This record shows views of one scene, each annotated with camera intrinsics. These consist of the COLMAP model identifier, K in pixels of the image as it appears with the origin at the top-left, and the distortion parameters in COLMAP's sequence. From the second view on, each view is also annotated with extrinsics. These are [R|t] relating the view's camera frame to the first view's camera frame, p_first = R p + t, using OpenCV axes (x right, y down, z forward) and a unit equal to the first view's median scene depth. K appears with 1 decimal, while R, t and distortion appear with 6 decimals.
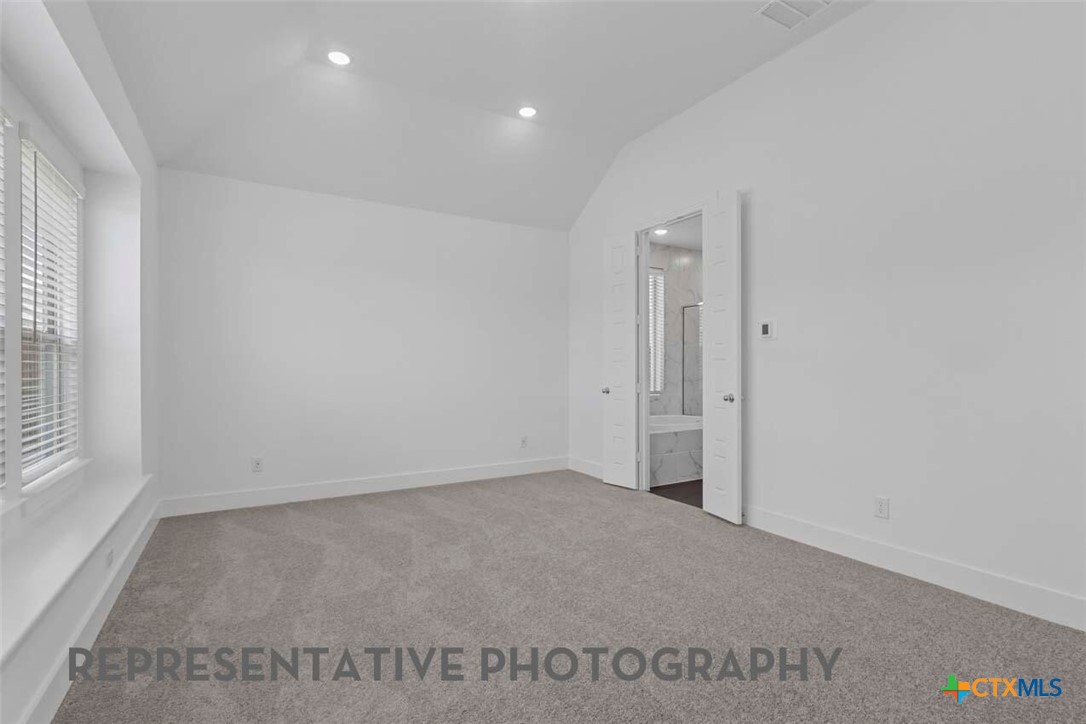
lens RADIAL K [[509.0, 0, 542.6], [0, 509.0, 369.1], [0, 0, 1]] dist [0.001420, 0.001010]
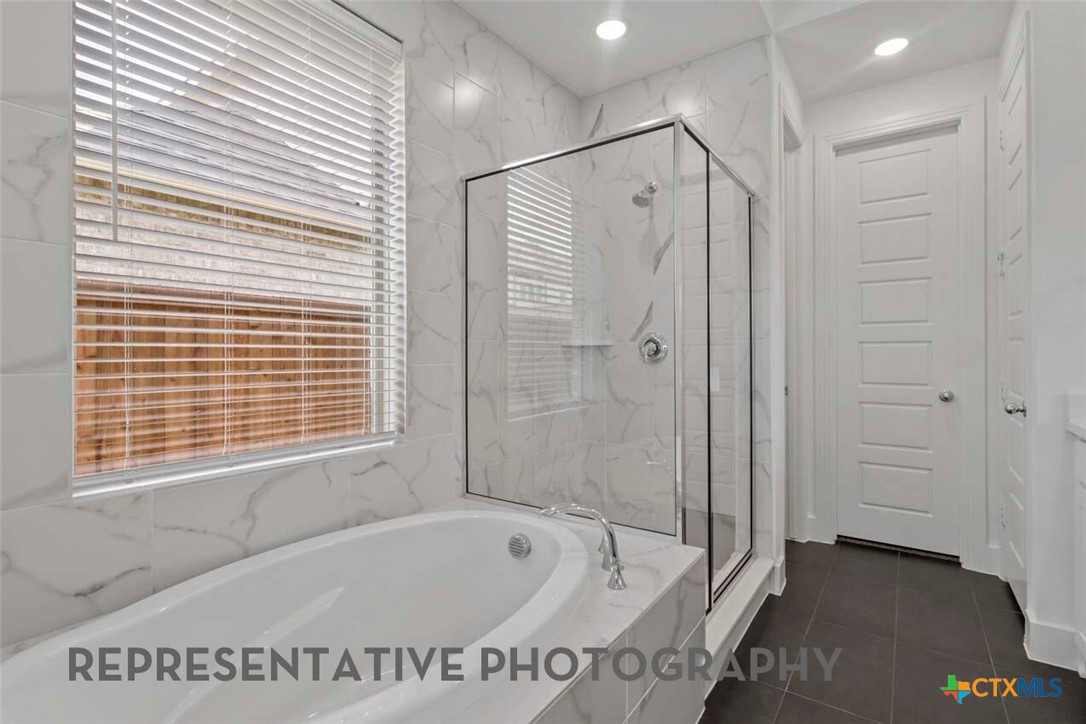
lens RADIAL K [[509.0, 0, 541.4], [0, 509.0, 357.6], [0, 0, 1]] dist [0.001420, 0.001010]
pose [[0.907380, -0.003032, 0.420300, 0.178439], [0.003313, 0.999995, 0.000061, -0.001949], [-0.420298, 0.001337, 0.907385, 0.669837]]
